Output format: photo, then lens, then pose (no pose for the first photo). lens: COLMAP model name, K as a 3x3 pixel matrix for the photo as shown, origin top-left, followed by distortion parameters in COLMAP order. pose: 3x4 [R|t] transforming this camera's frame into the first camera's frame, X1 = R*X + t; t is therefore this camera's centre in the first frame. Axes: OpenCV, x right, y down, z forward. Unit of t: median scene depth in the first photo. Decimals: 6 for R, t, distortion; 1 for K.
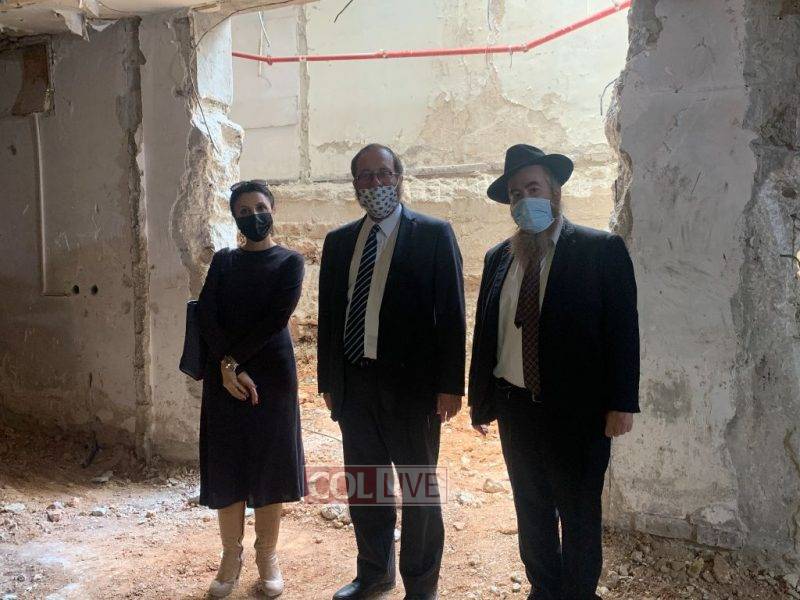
lens RADIAL K [[785.7, 0, 400.6], [0, 785.7, 298.5], [0, 0, 1]] dist [-0.001548, 0.000000]
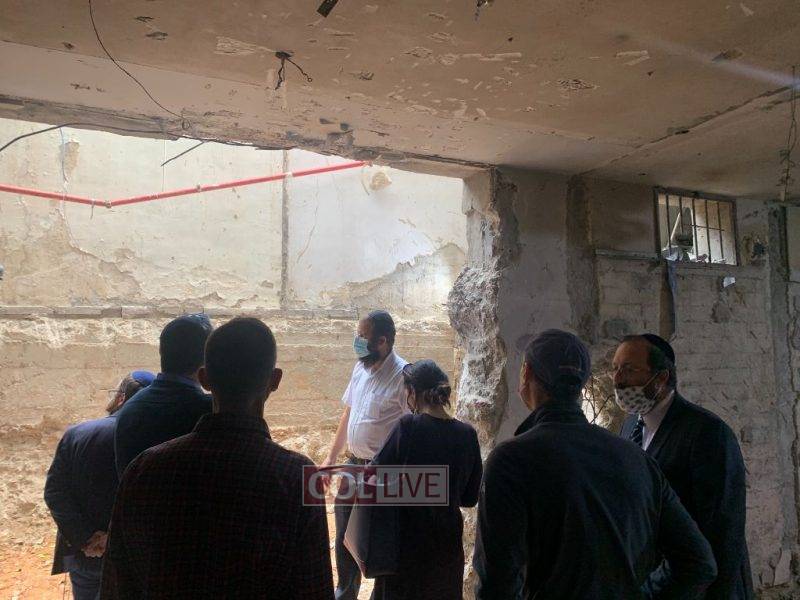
lens RADIAL K [[596.5, 0, 398.2], [0, 596.5, 294.3], [0, 0, 1]] dist [0.029191, -0.002851]
pose [[0.591319, 0.088057, 0.801615, -0.238829], [0.062155, 0.986087, -0.154171, -0.045771], [-0.804039, 0.140989, 0.577619, 0.218195]]
